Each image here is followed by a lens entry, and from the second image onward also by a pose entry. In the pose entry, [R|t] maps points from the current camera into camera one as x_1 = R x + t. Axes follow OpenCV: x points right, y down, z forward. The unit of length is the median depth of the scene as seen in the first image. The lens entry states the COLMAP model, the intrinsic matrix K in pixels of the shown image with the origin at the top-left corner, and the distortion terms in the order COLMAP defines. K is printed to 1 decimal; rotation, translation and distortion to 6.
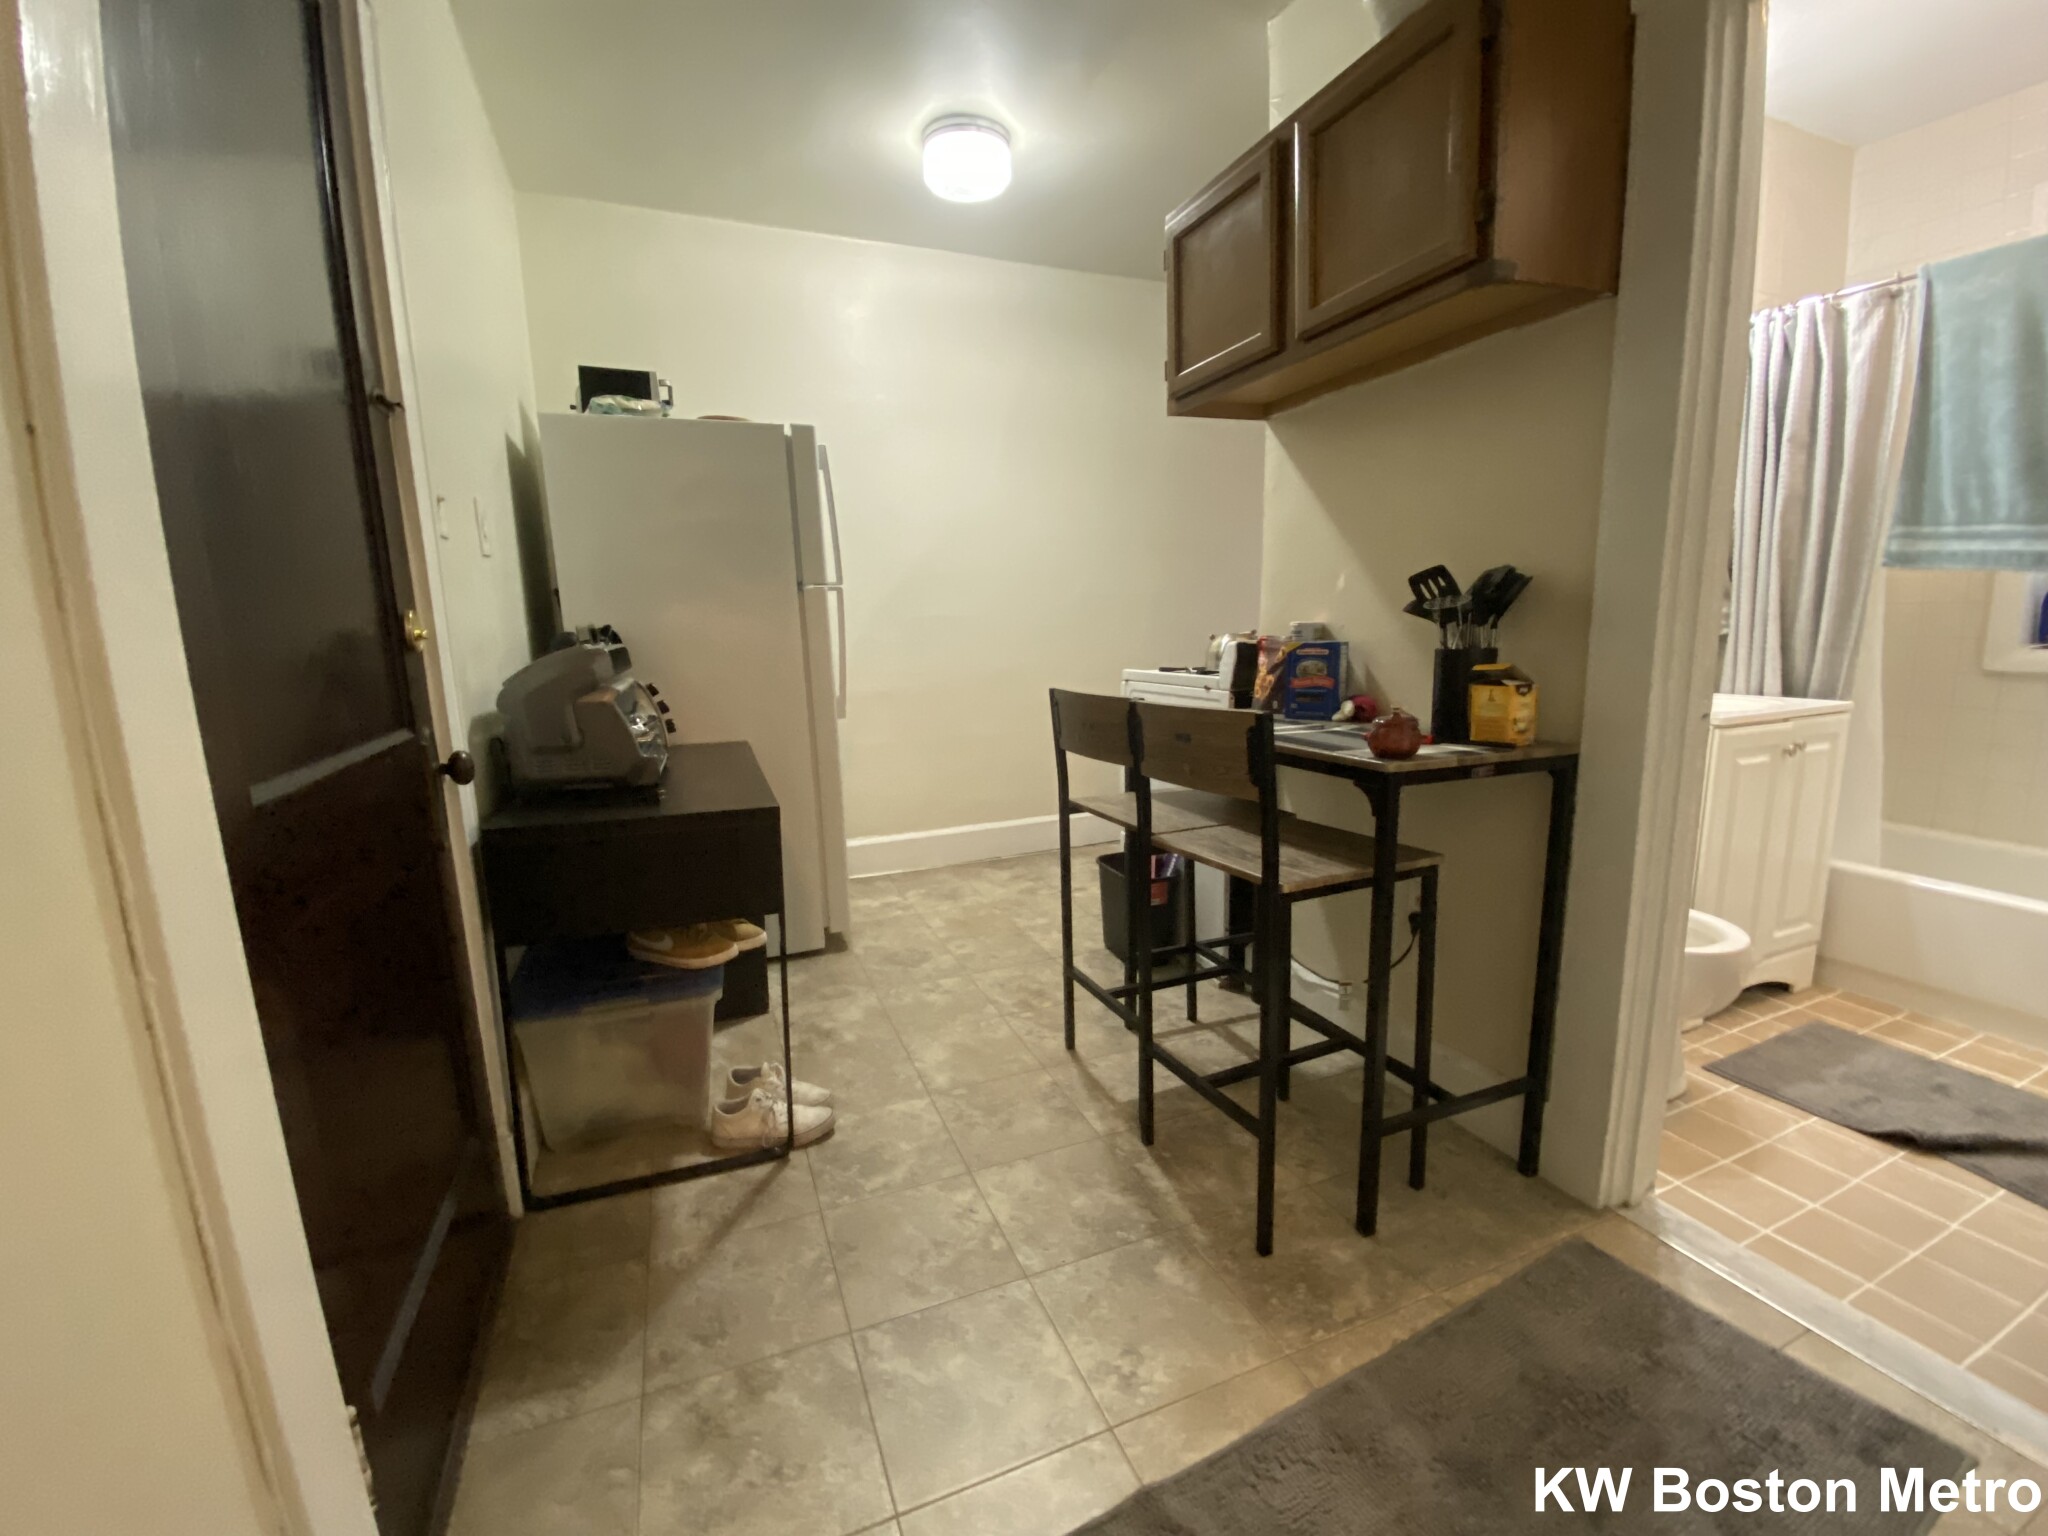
lens RADIAL K [[826.6, 0, 1024.0], [0, 826.6, 768.0], [0, 0, 1]] dist [0.011542, -0.017308]
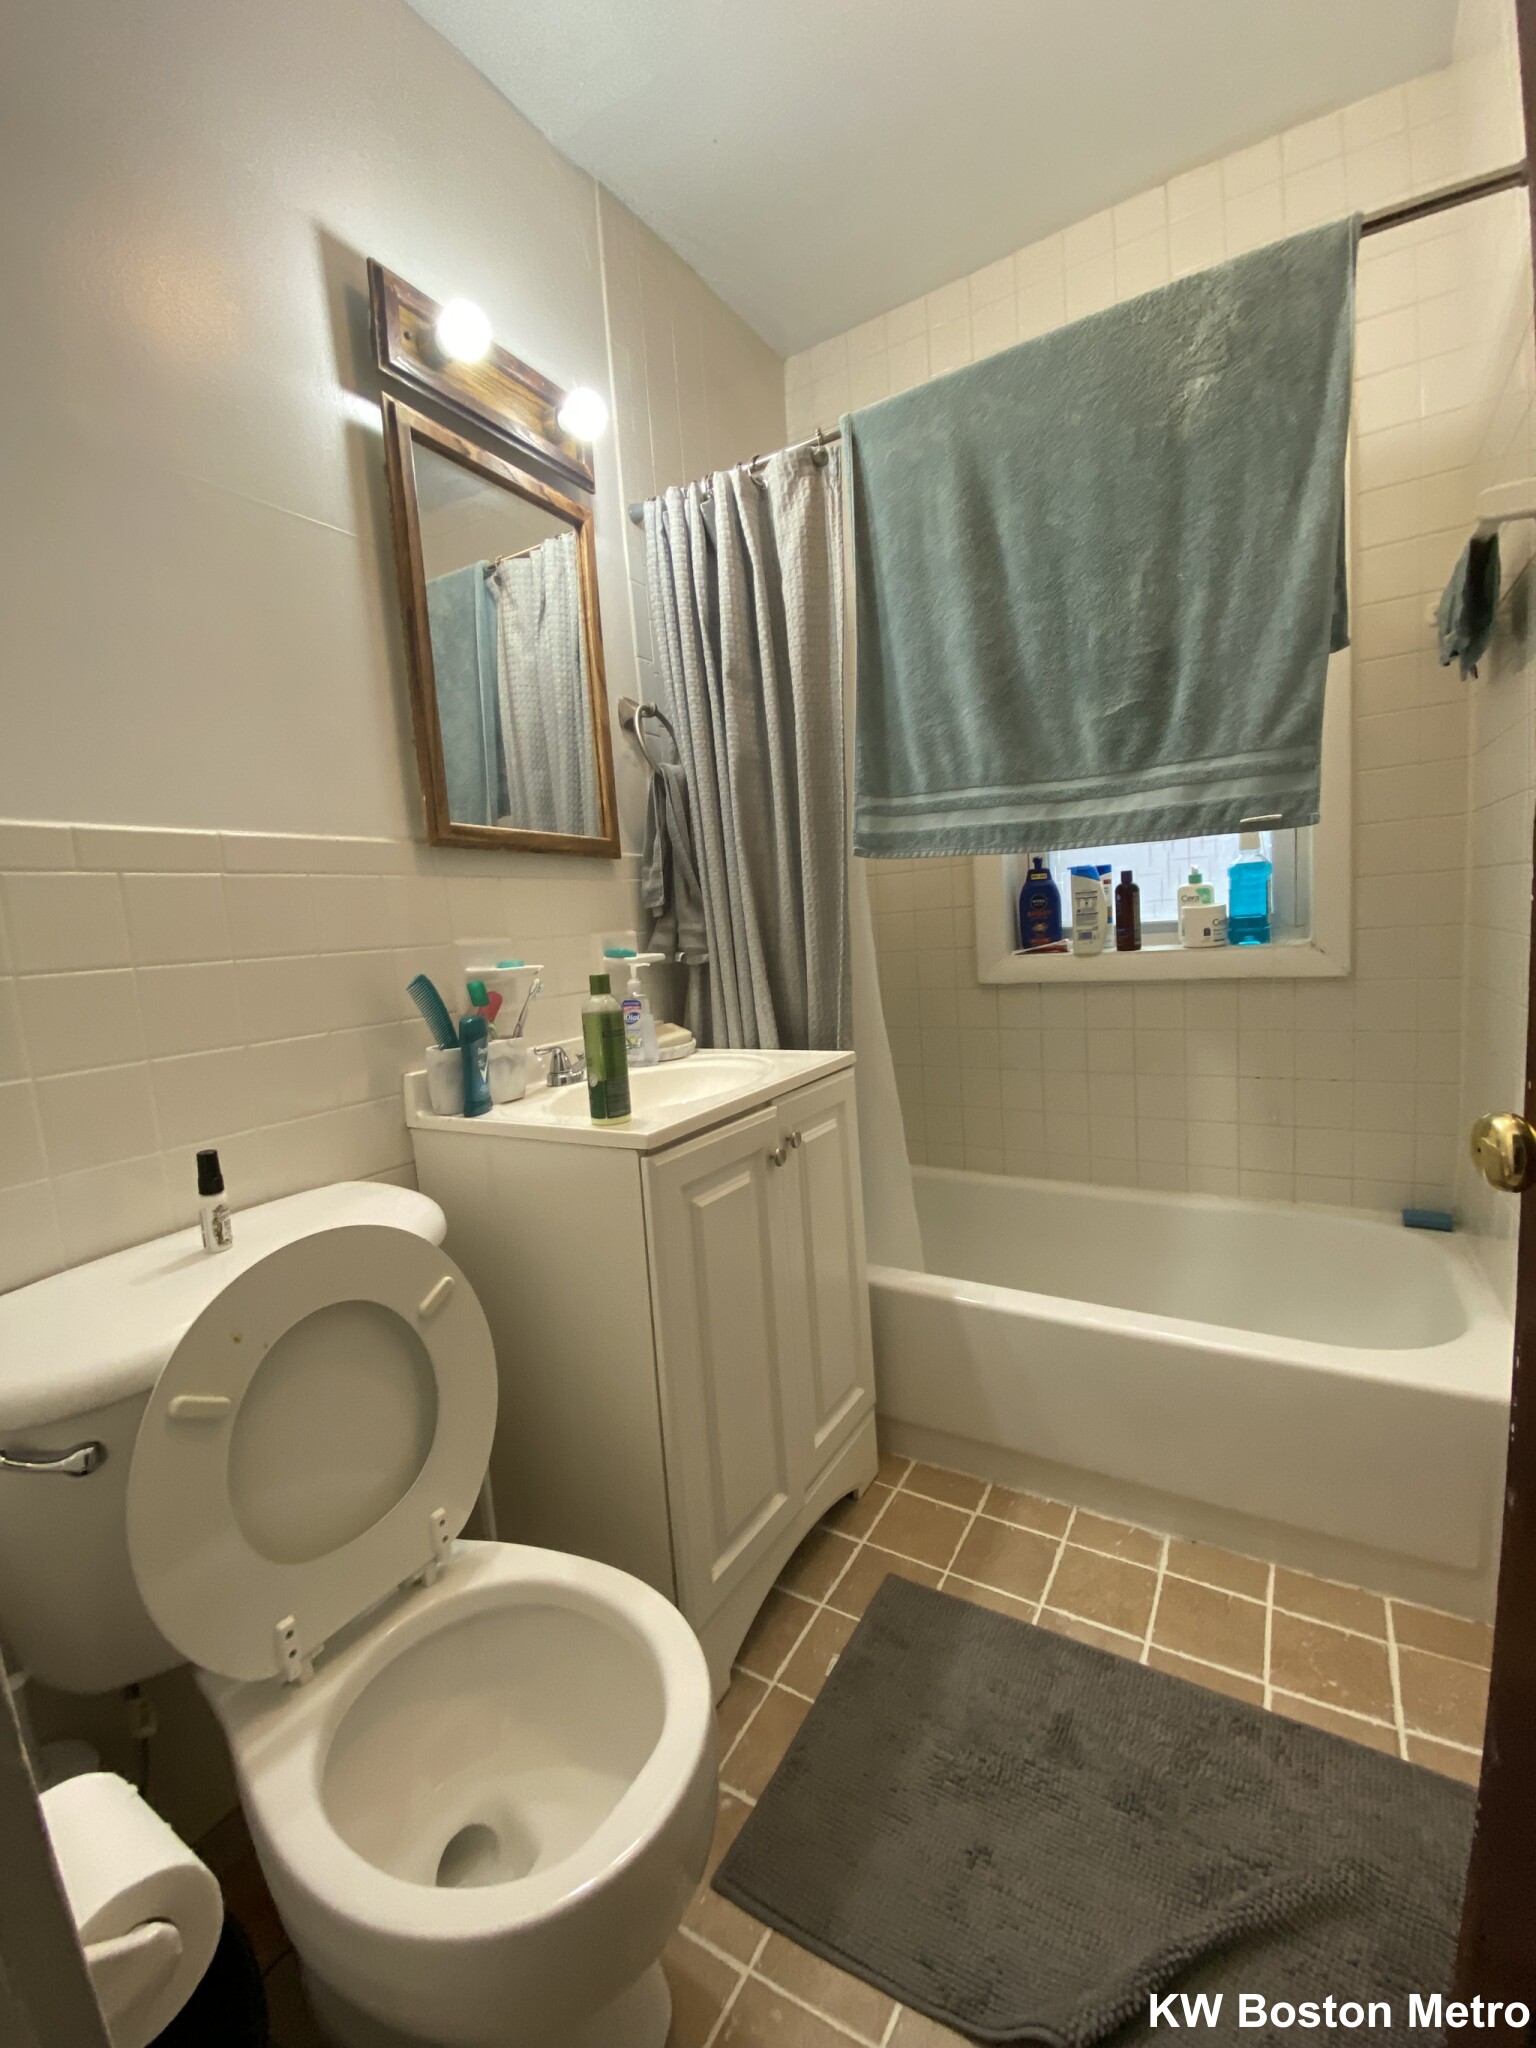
lens RADIAL K [[814.3, 0, 768.0], [0, 814.3, 1024.0], [0, 0, 1]] dist [0.040092, -0.016243]
pose [[0.807644, -0.098016, 0.581467, 0.582168], [0.148627, 0.988089, -0.039881, -0.091313], [-0.570632, 0.118631, 0.812592, 0.506773]]
